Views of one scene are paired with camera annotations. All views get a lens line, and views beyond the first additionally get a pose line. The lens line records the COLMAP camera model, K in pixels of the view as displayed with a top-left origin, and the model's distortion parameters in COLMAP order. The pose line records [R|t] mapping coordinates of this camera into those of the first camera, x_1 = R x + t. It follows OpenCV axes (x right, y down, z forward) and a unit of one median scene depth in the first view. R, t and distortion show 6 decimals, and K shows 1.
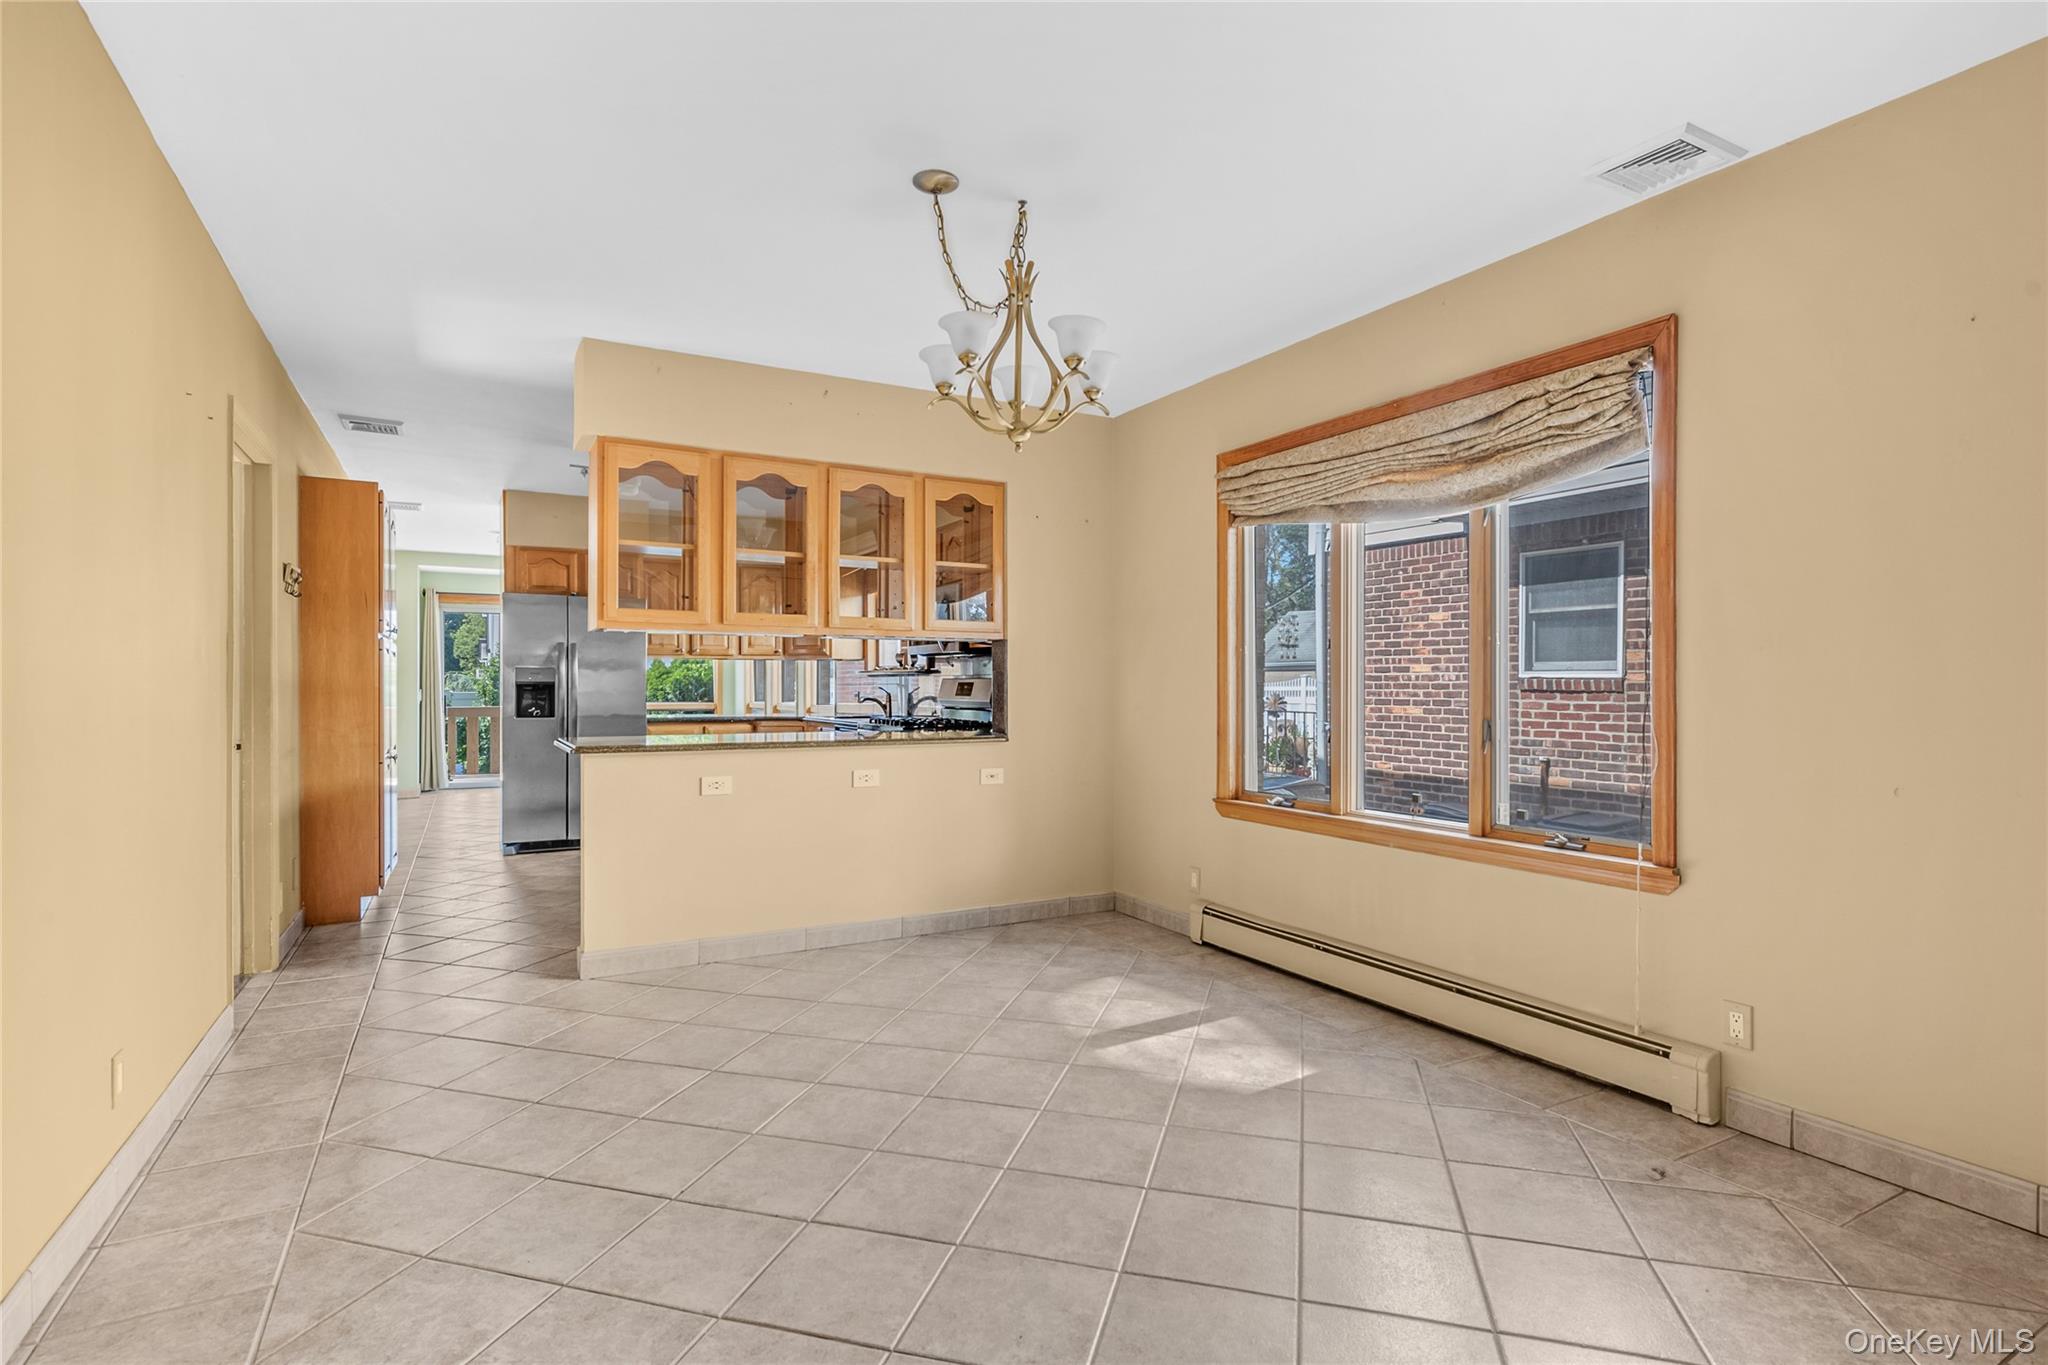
lens RADIAL K [[957.2, 0, 1030.9], [0, 957.2, 682.8], [0, 0, 1]] dist [-0.017921, -0.000022]
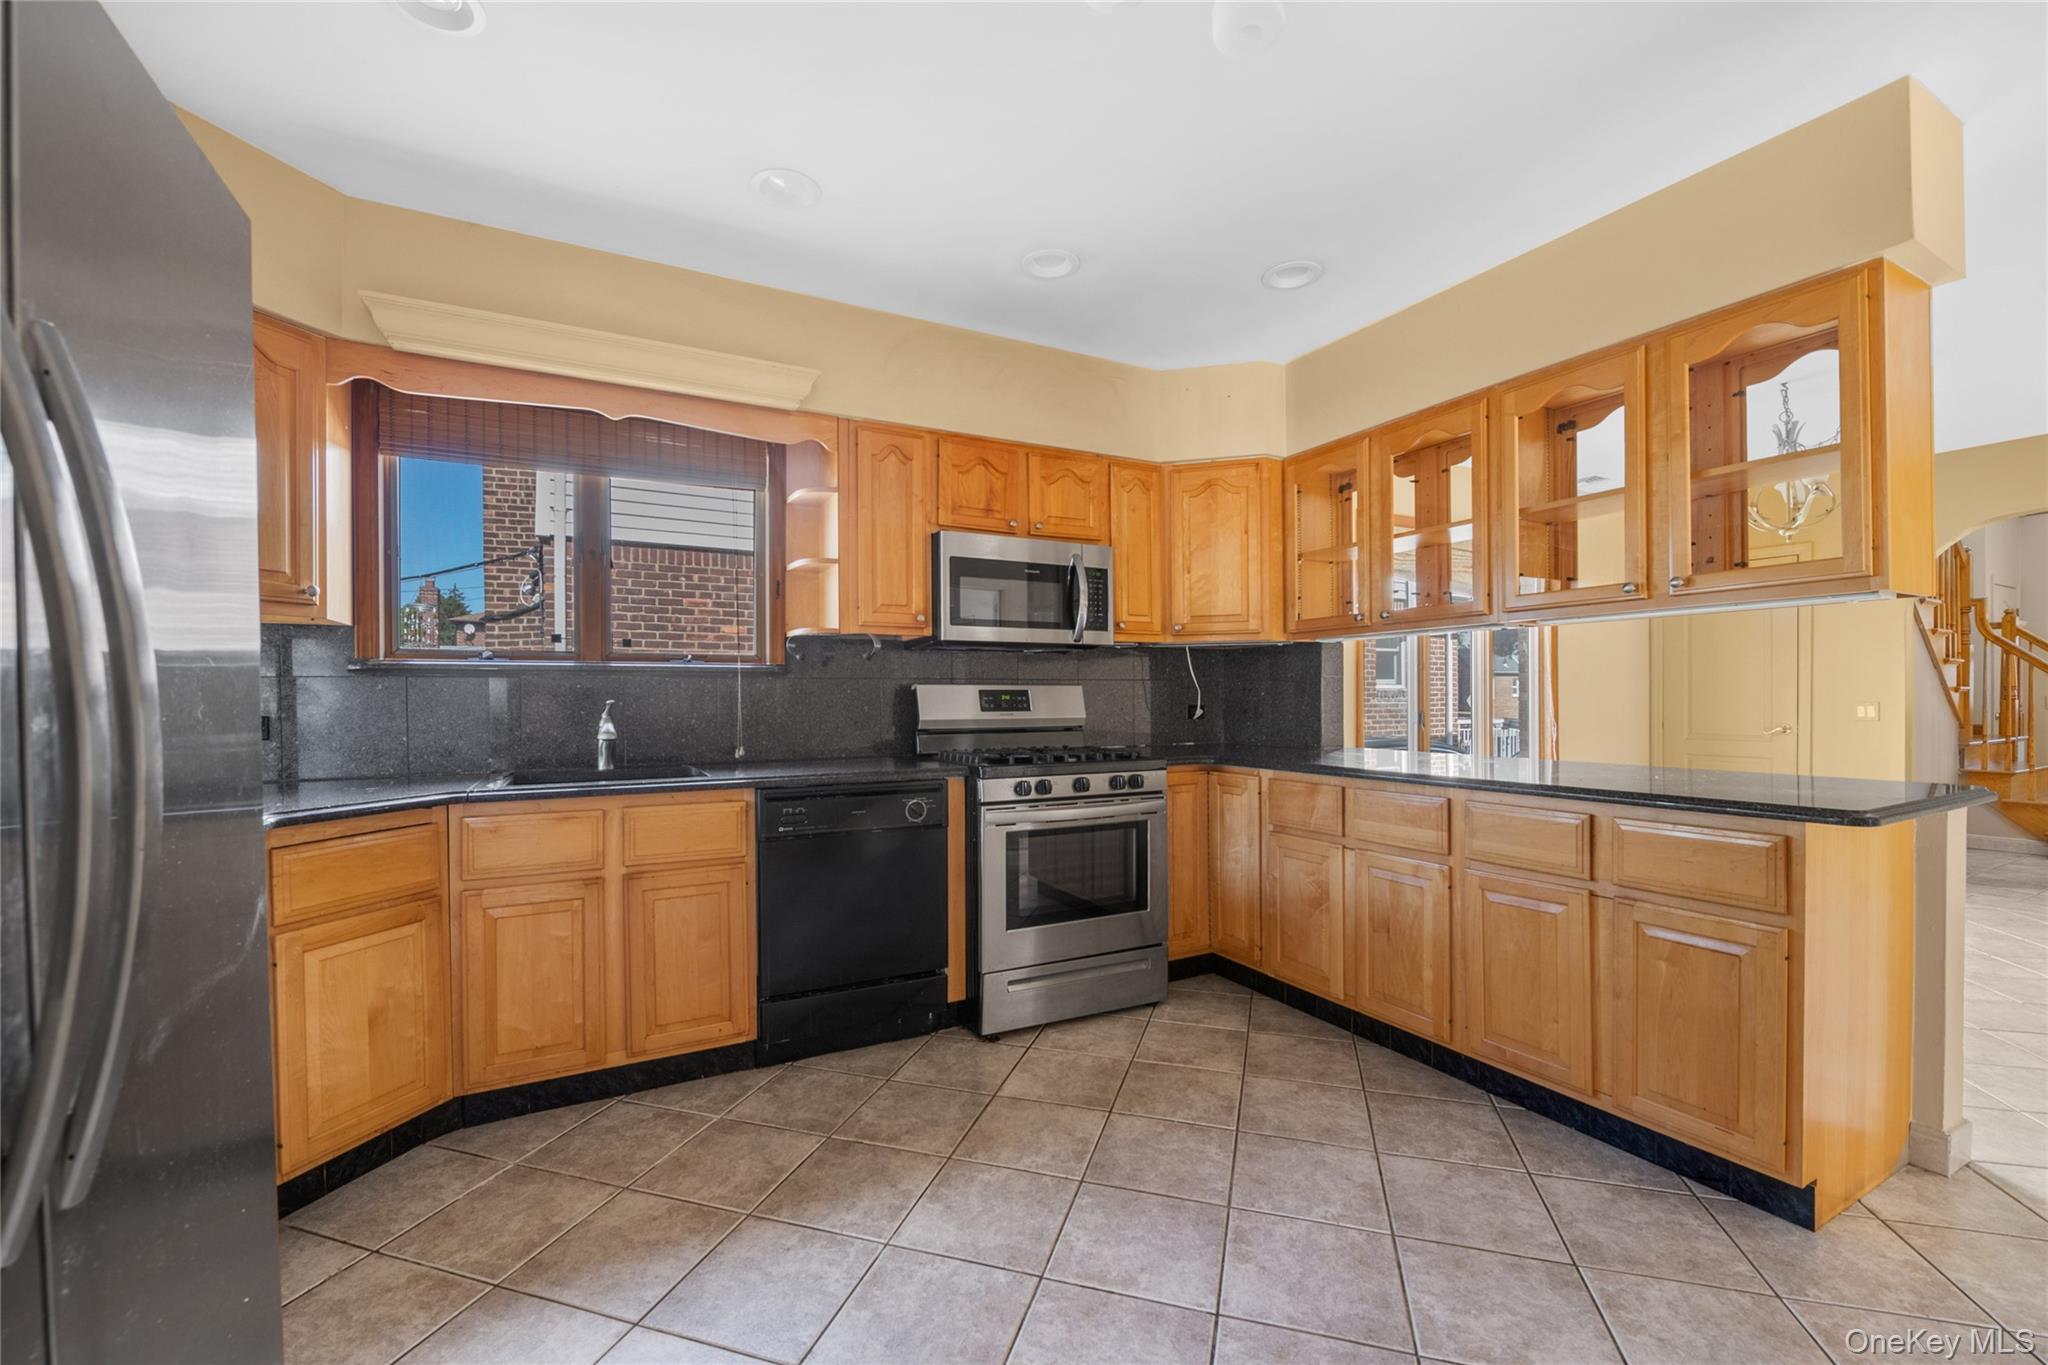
lens RADIAL K [[822.8, 0, 1015.2], [0, 822.8, 699.5], [0, 0, 1]] dist [-0.011043, -0.000596]
pose [[0.050626, -0.004067, 0.998709, -0.431536], [0.004853, 0.999981, 0.003826, 0.002551], [-0.998706, 0.004653, 0.050645, 0.668323]]
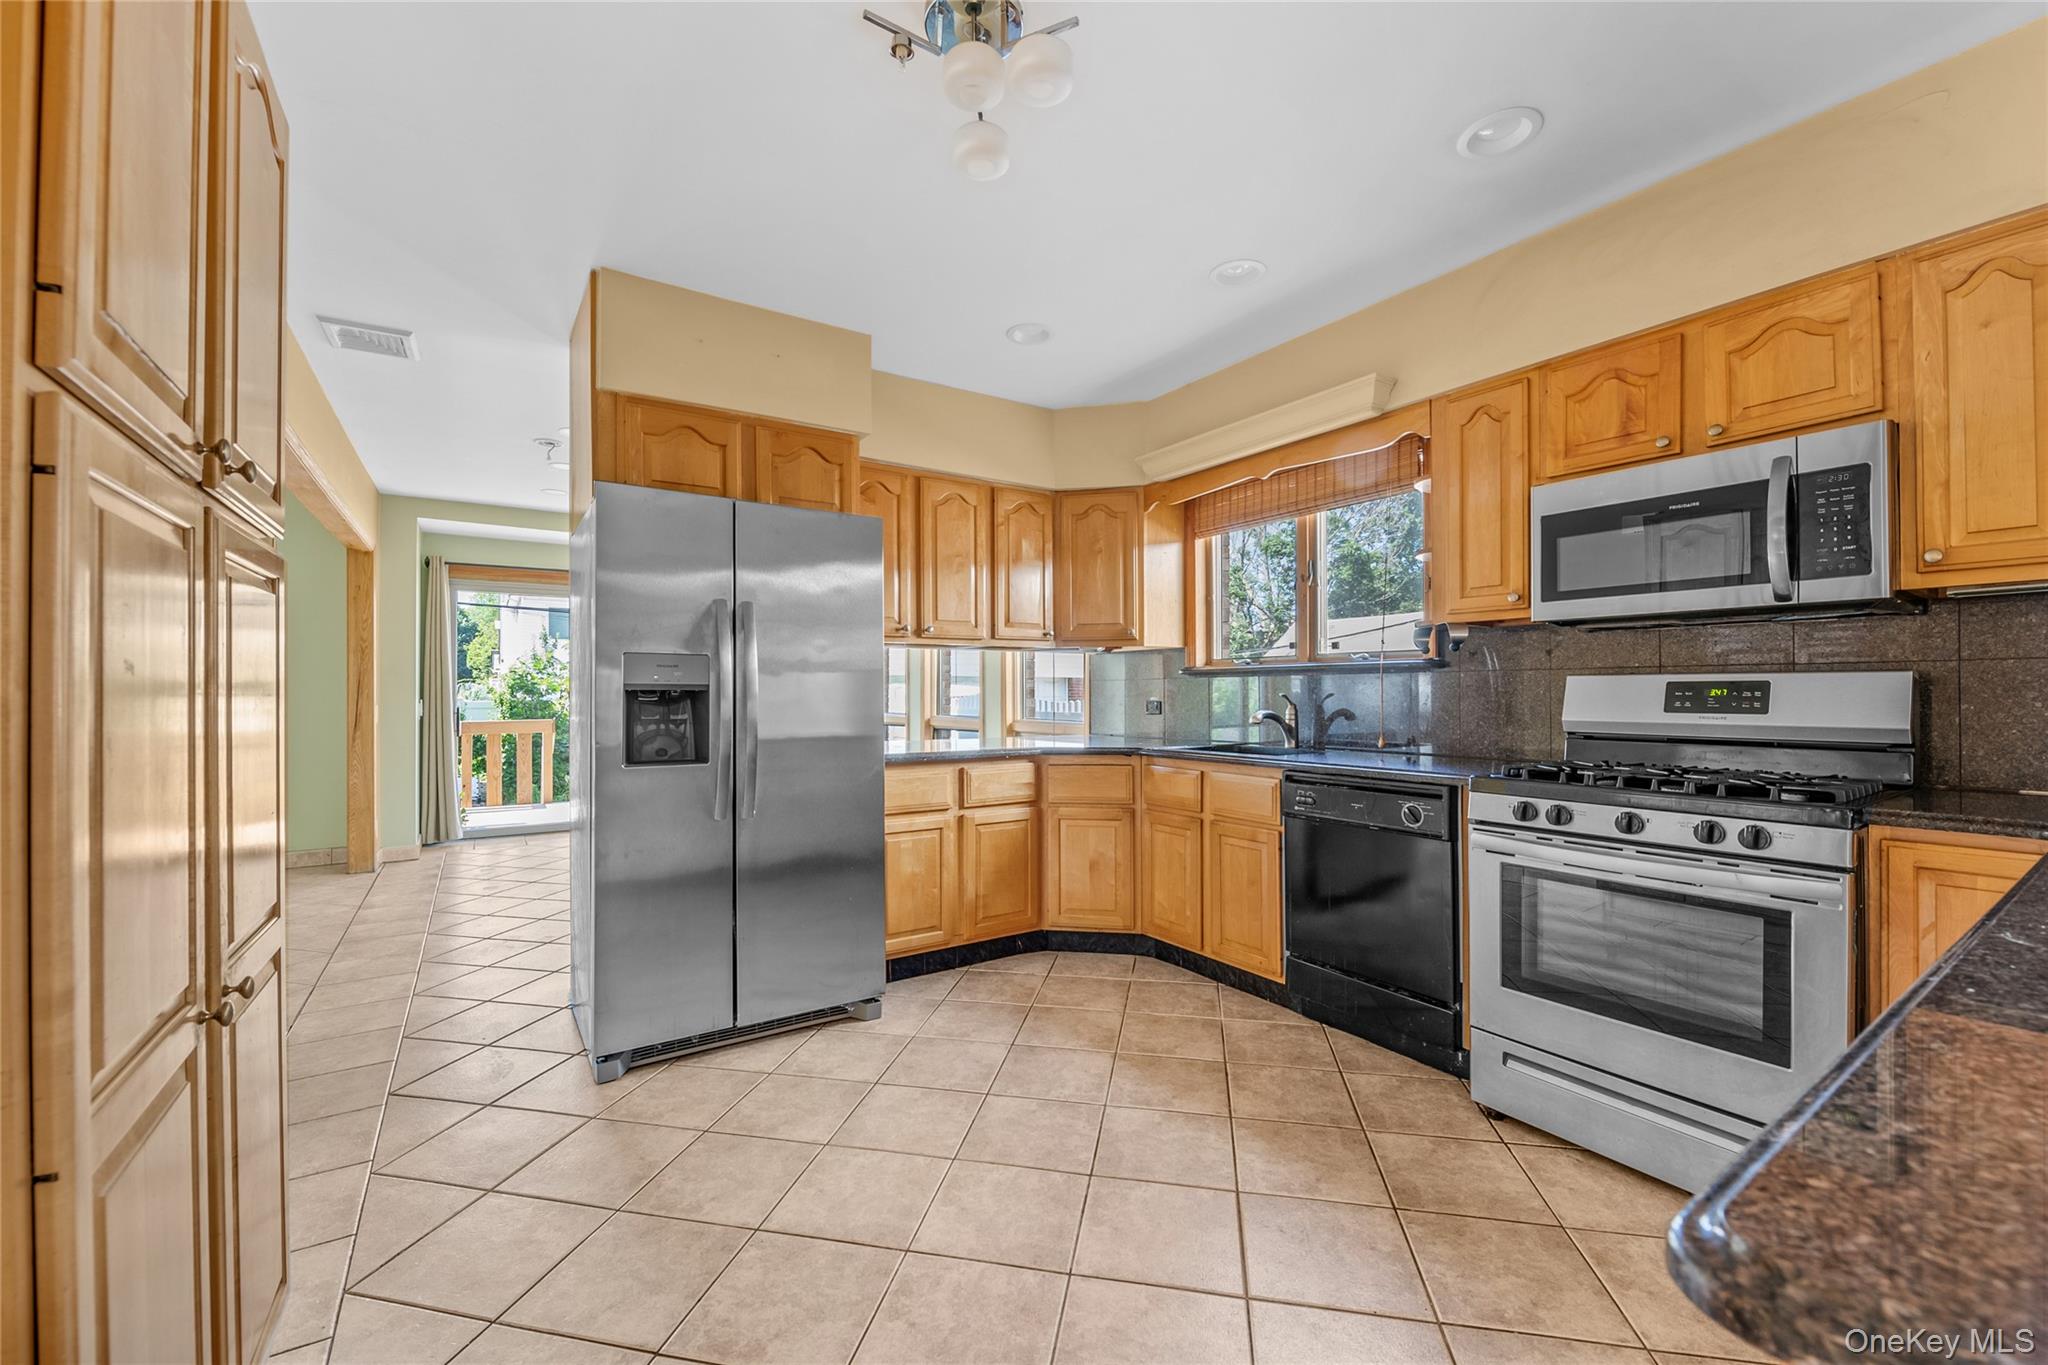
lens RADIAL K [[822.8, 0, 1032.3], [0, 822.8, 681.1], [0, 0, 1]] dist [-0.011043, -0.000596]
pose [[0.998210, -0.002197, 0.059773, -0.277140], [0.002927, 0.999922, -0.012126, 0.001915], [-0.059742, 0.012279, 0.998138, 0.449777]]
